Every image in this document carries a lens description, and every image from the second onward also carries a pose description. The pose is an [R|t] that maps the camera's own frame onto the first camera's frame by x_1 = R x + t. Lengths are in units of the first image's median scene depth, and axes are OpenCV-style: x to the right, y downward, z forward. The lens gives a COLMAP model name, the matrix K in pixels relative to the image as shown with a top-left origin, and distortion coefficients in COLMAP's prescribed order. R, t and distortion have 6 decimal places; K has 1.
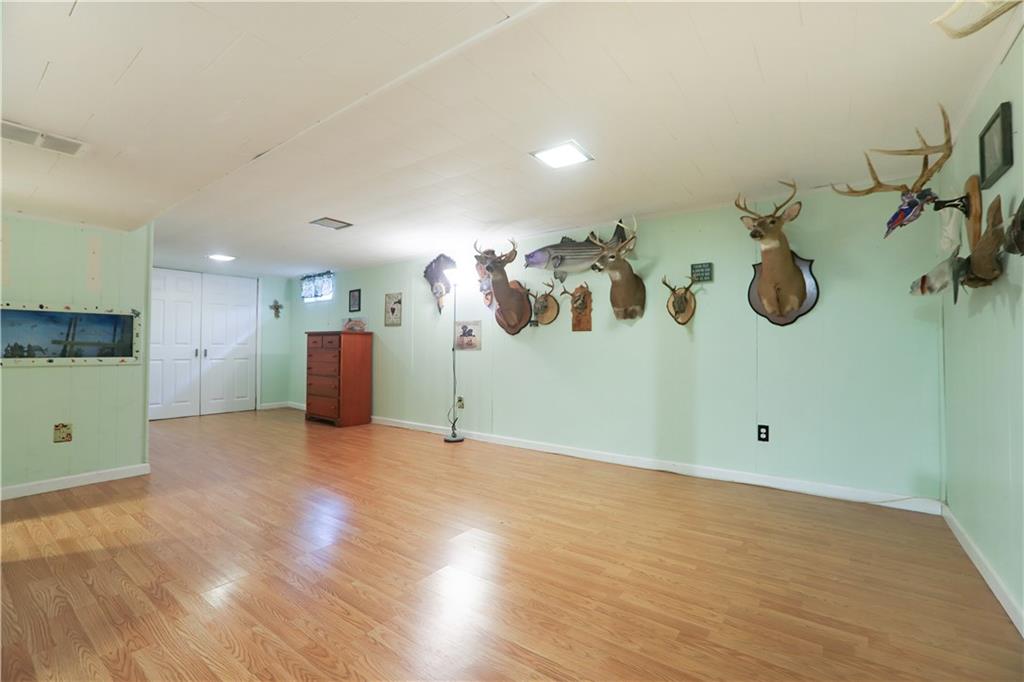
lens RADIAL K [[447.1, 0, 514.2], [0, 447.1, 341.8], [0, 0, 1]] dist [-0.035317, 0.000531]
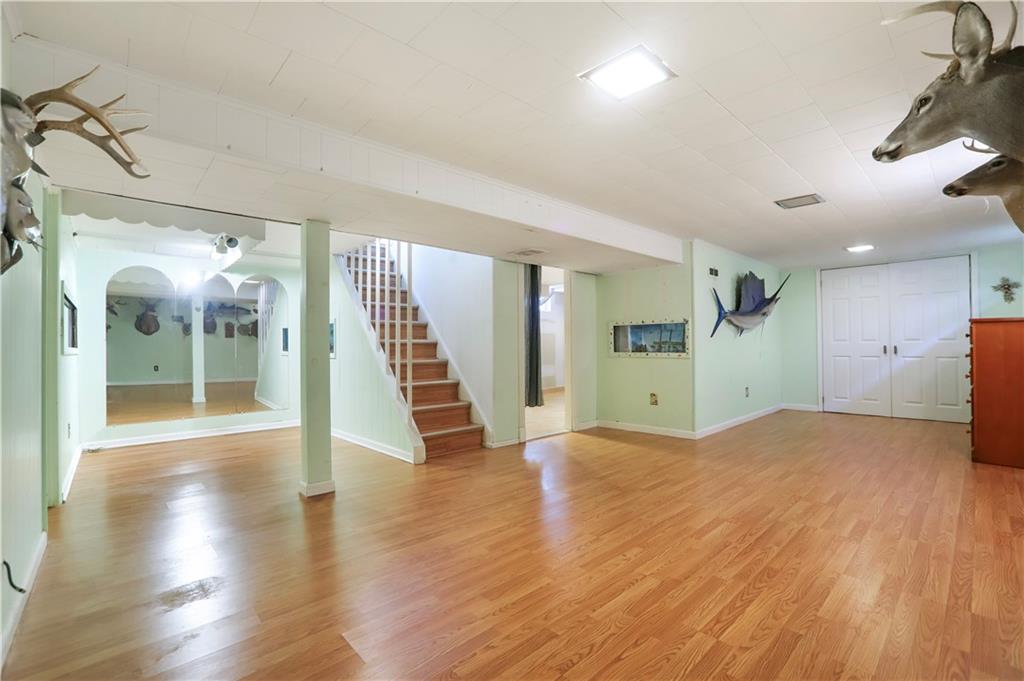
lens RADIAL K [[447.1, 0, 514.2], [0, 447.1, 341.3], [0, 0, 1]] dist [-0.035317, 0.000531]
pose [[-0.180326, -0.011898, -0.983535, 0.629245], [0.021398, 0.999643, -0.016016, 0.009494], [0.983374, -0.023933, -0.180007, 0.719363]]
